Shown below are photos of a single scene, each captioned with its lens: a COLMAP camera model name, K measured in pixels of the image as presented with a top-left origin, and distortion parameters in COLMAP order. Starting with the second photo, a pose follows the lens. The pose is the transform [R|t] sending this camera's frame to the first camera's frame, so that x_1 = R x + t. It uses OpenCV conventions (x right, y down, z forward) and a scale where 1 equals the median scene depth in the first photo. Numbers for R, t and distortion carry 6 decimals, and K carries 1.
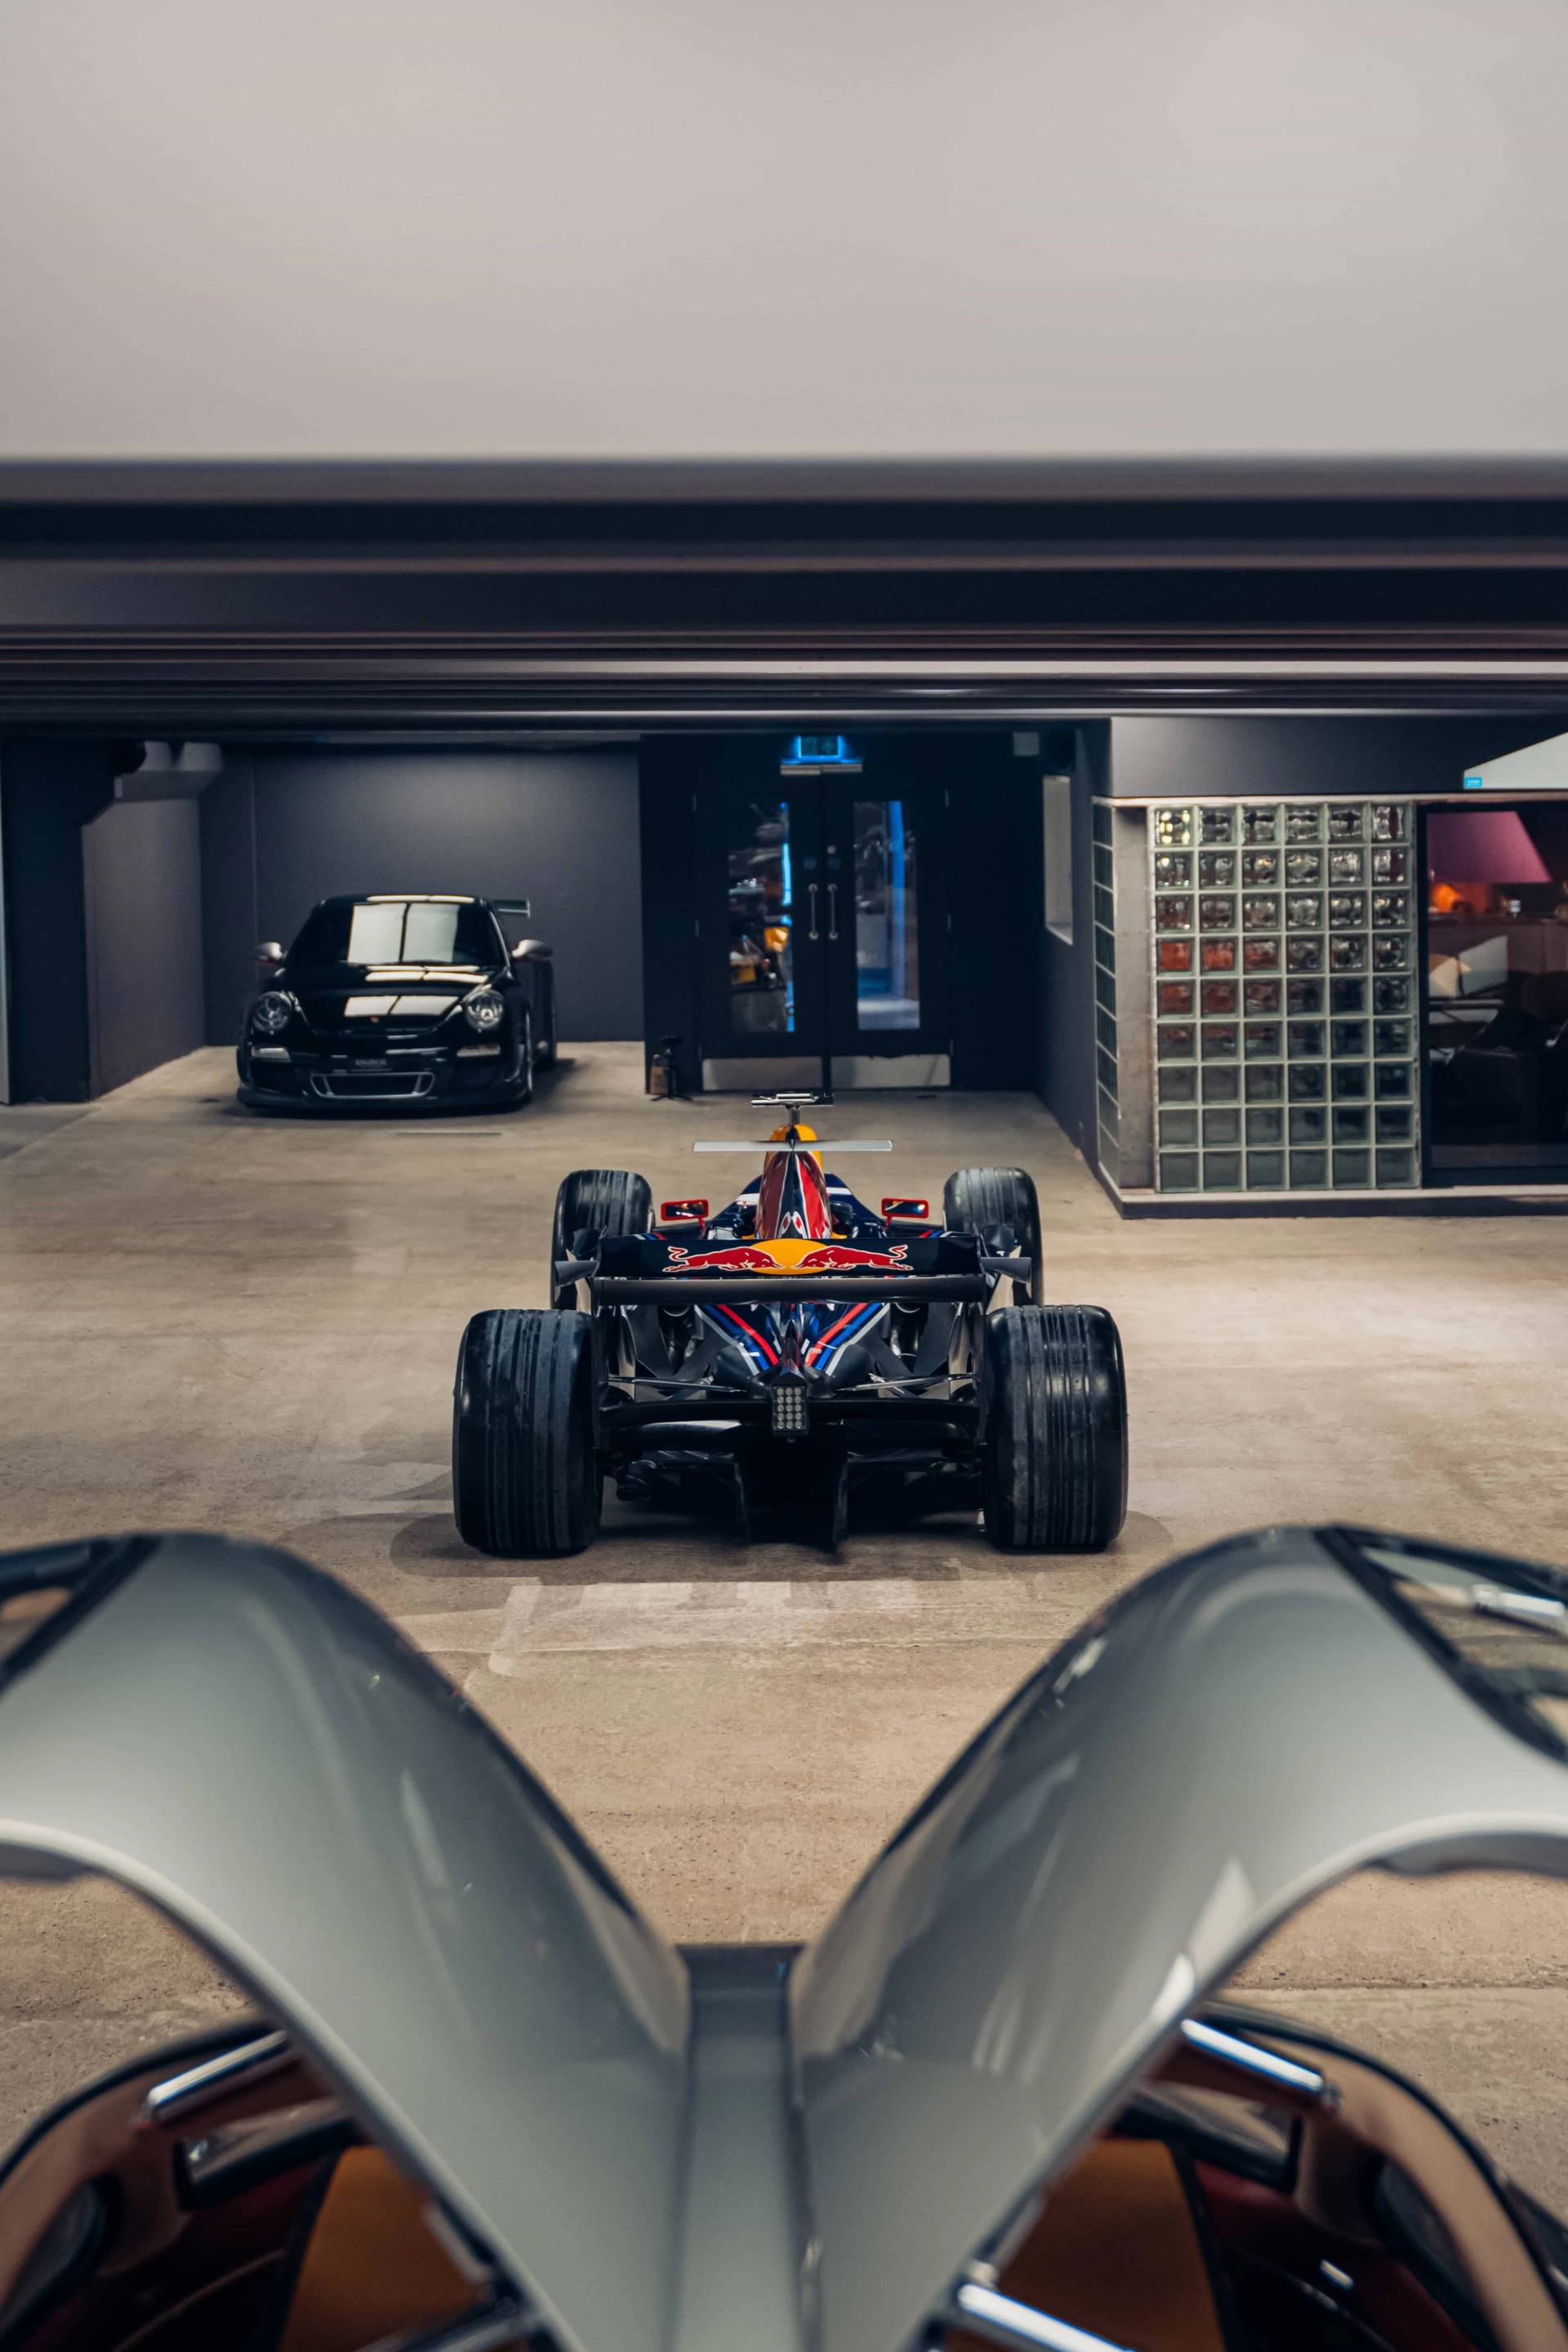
lens RADIAL K [[3604.9, 0, 784.0], [0, 3604.9, 1176.0], [0, 0, 1]] dist [0.008995, 0.003443]
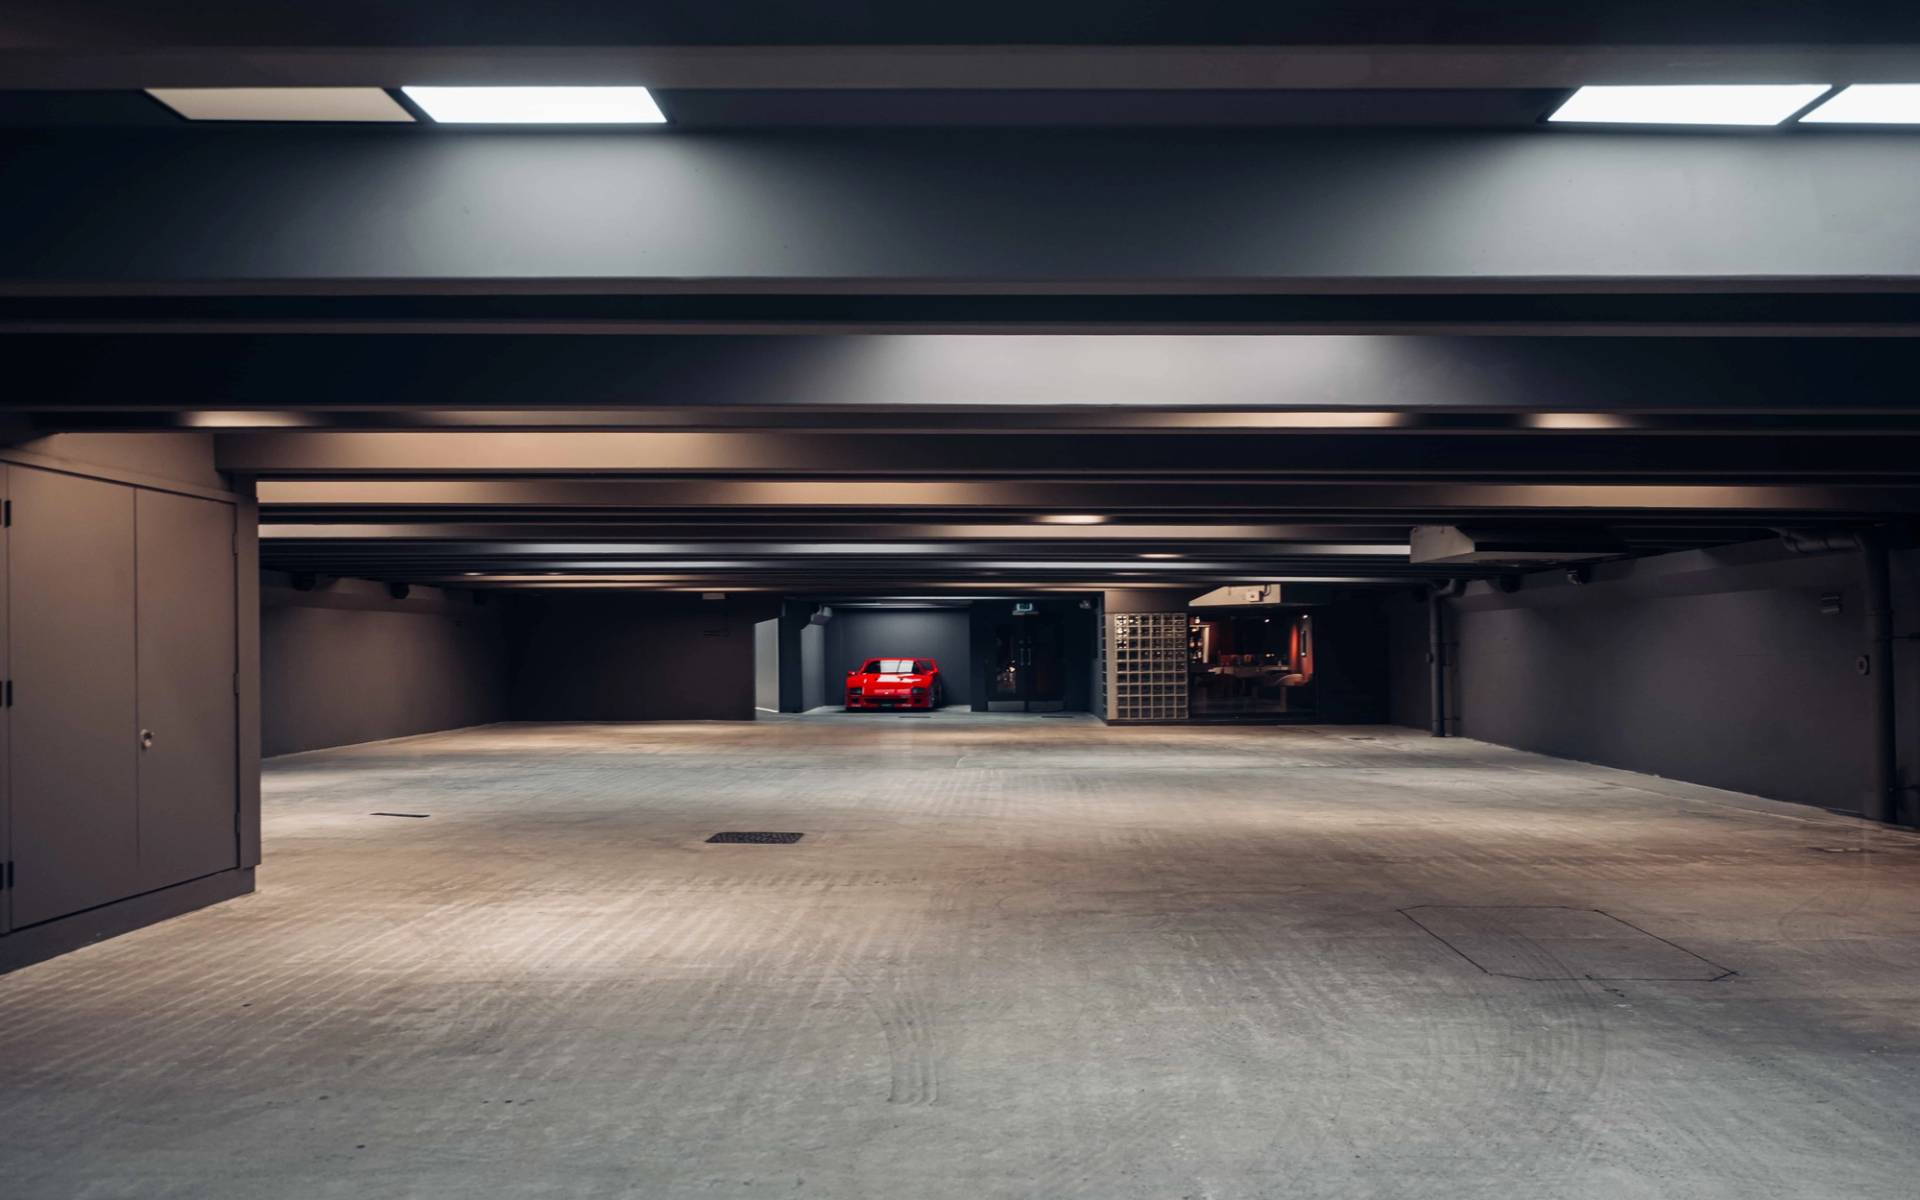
lens RADIAL K [[1765.5, 0, 960.0], [0, 1765.5, 600.0], [0, 0, 1]] dist [0.011781, 0.000064]
pose [[0.999735, 0.007738, -0.021702, -0.014215], [-0.010796, 0.989437, -0.144560, 0.109668], [0.020354, 0.144756, 0.989258, -0.602667]]
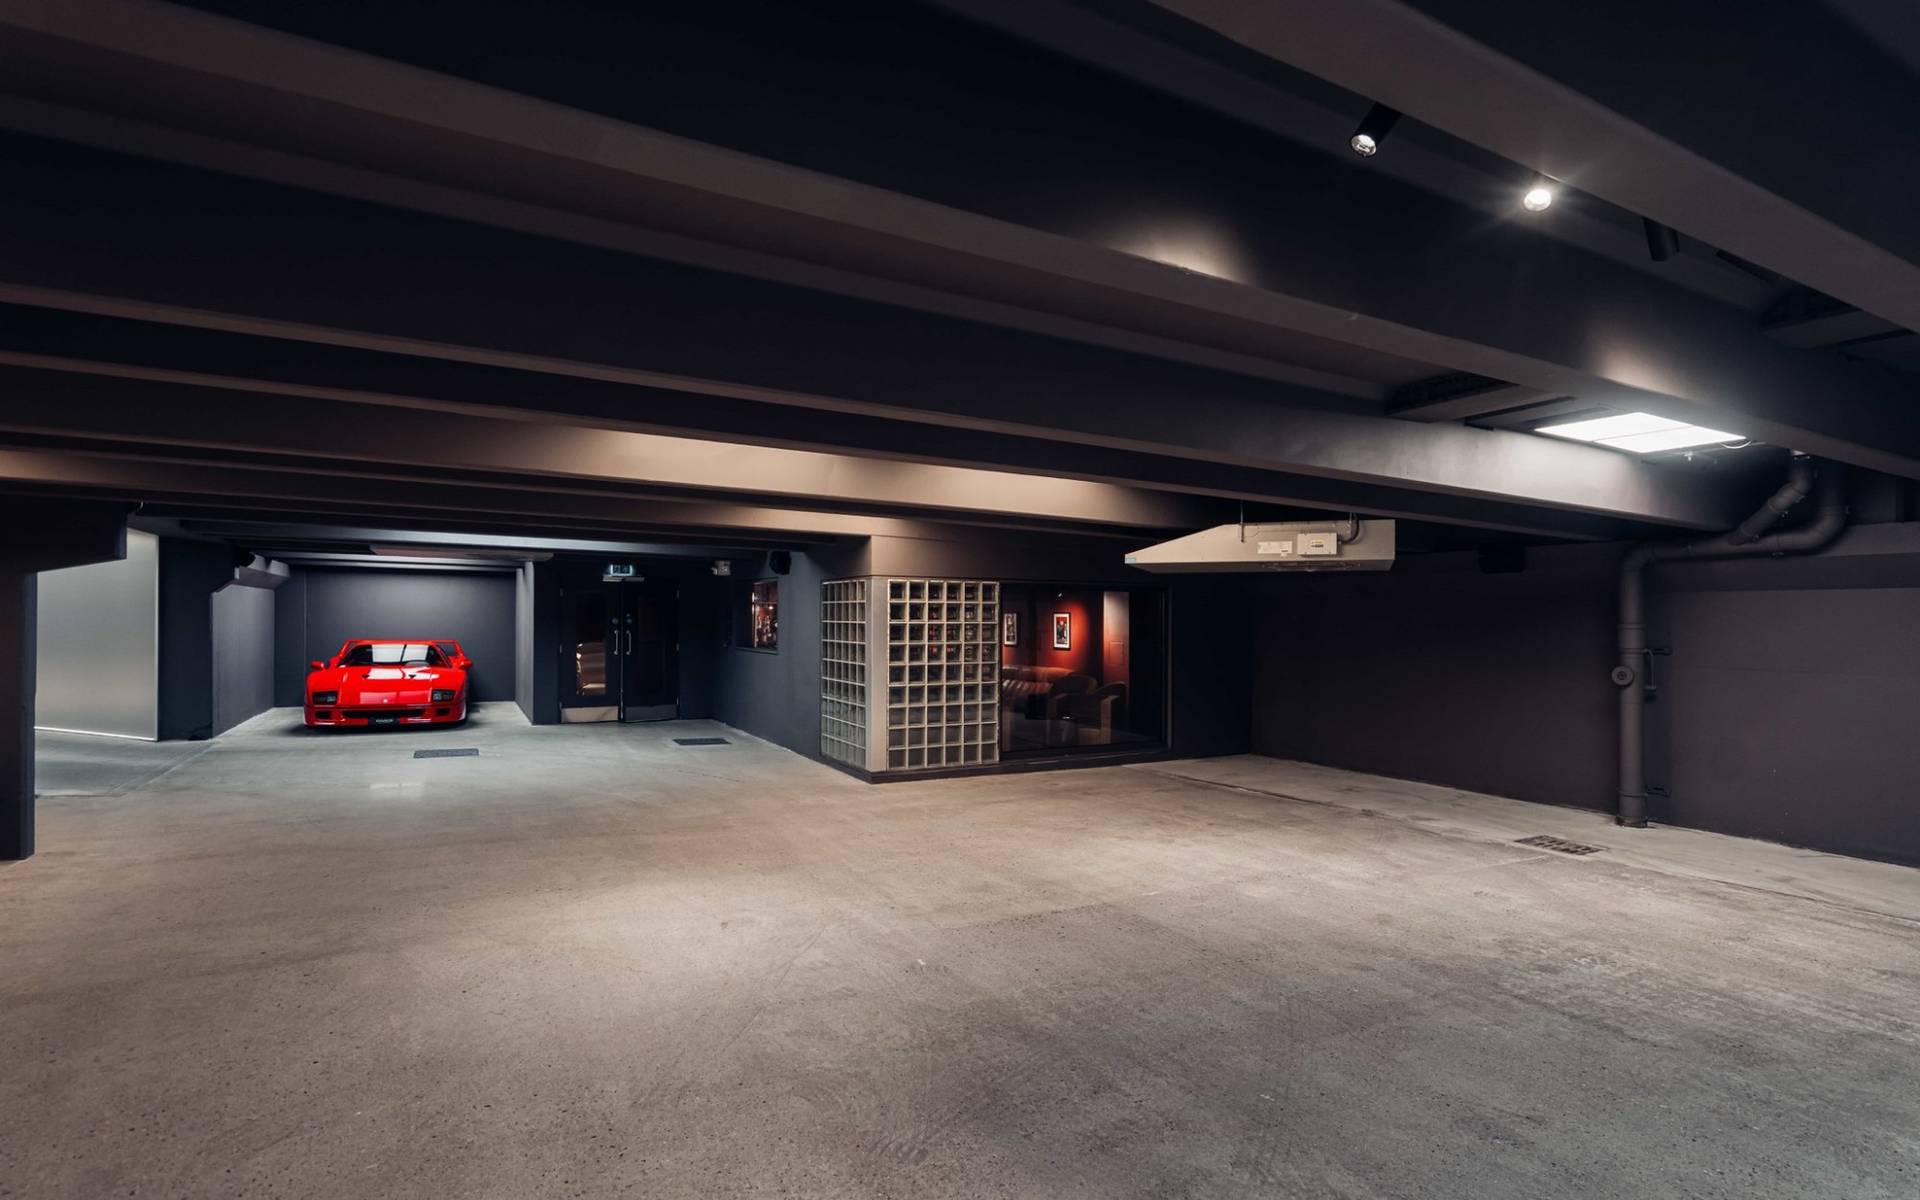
lens RADIAL K [[955.2, 0, 960.0], [0, 955.2, 600.0], [0, 0, 1]] dist [0.001608, 0.000454]
pose [[0.877729, 0.035192, 0.477864, -0.090288], [0.031668, 0.990858, -0.131139, -0.013713], [-0.478110, 0.130238, 0.868590, 0.374611]]
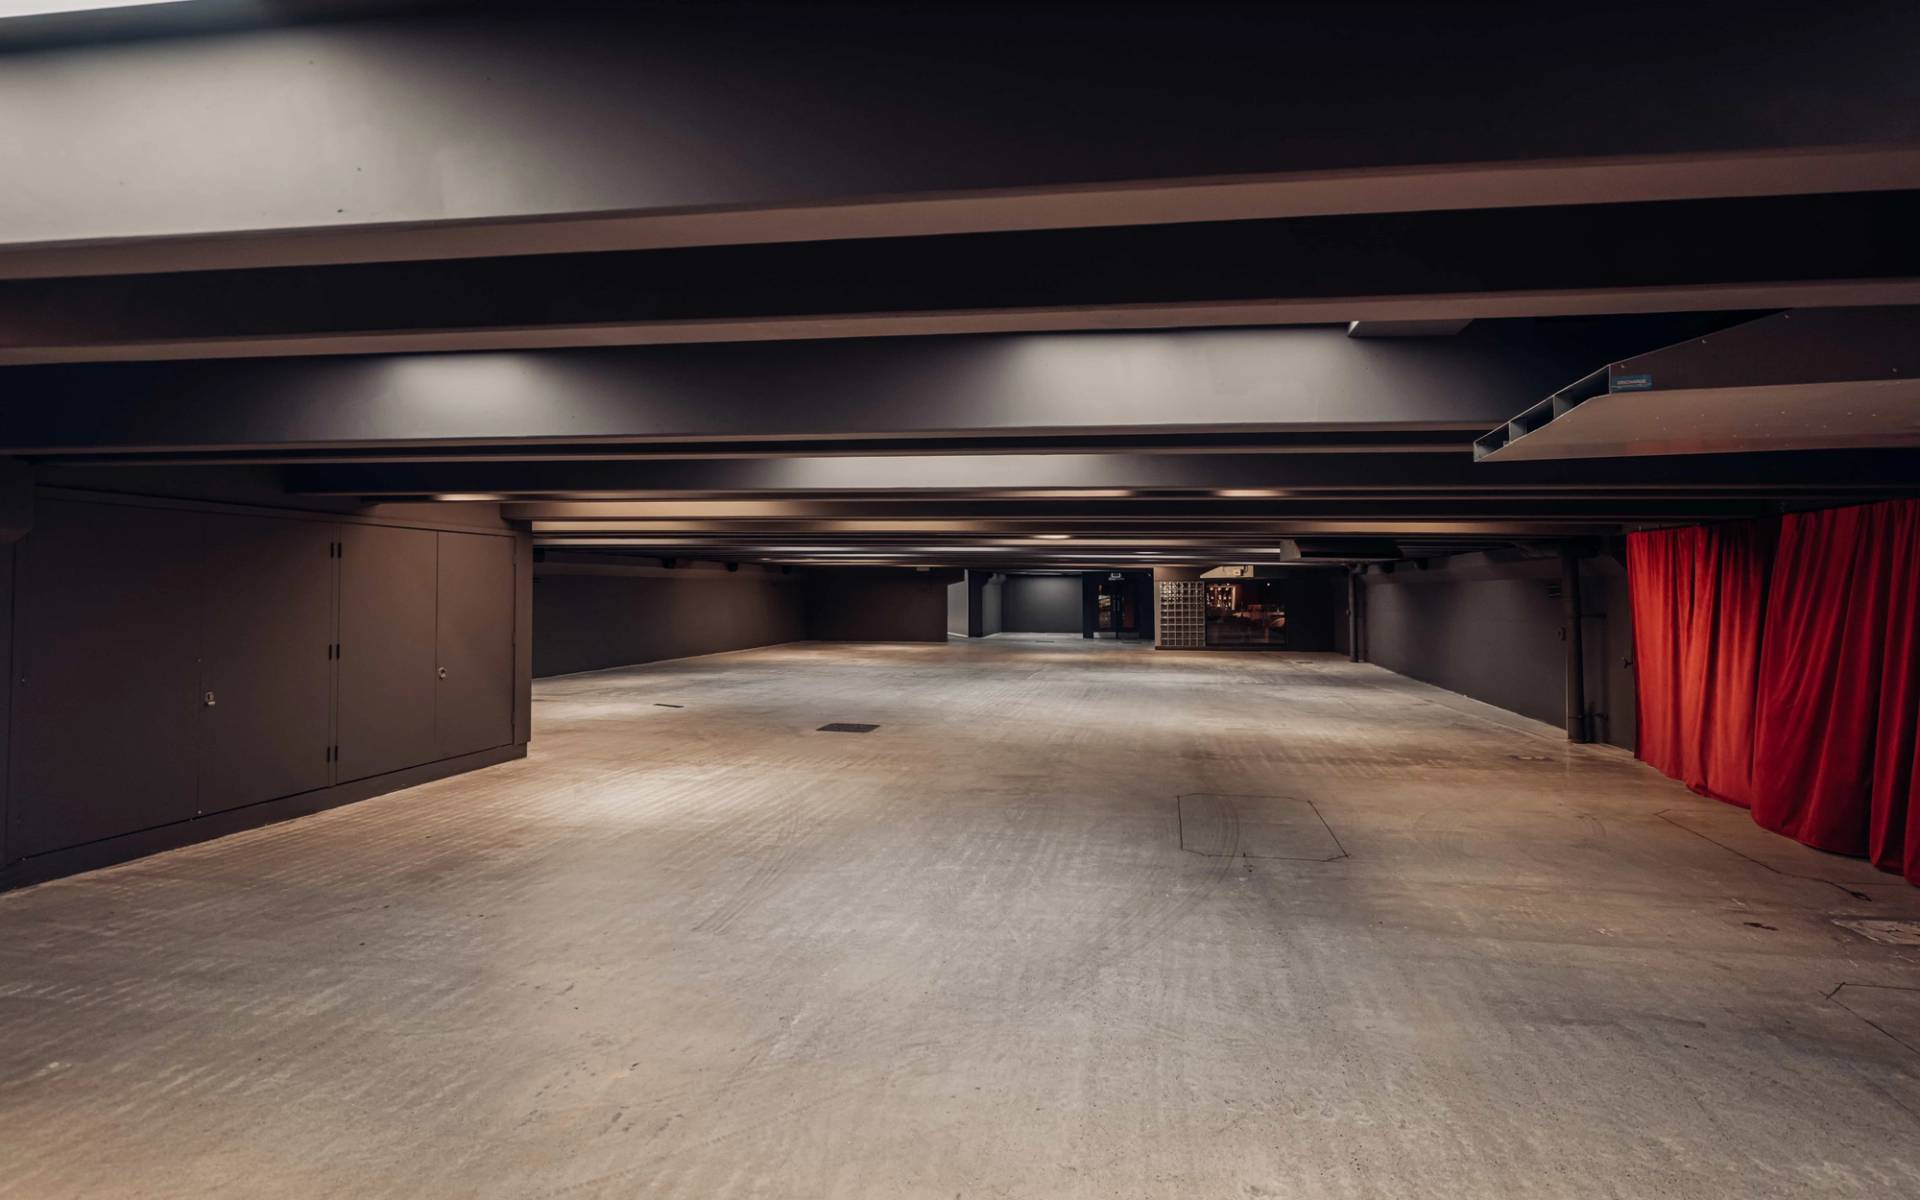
lens RADIAL K [[1039.1, 0, 966.1], [0, 1039.1, 520.3], [0, 0, 1]] dist [-0.000953, 0.000327]
pose [[0.983650, 0.005255, -0.180017, 0.070590], [-0.038230, 0.982886, -0.180205, 0.092697], [0.175989, 0.184140, 0.967016, -0.584595]]
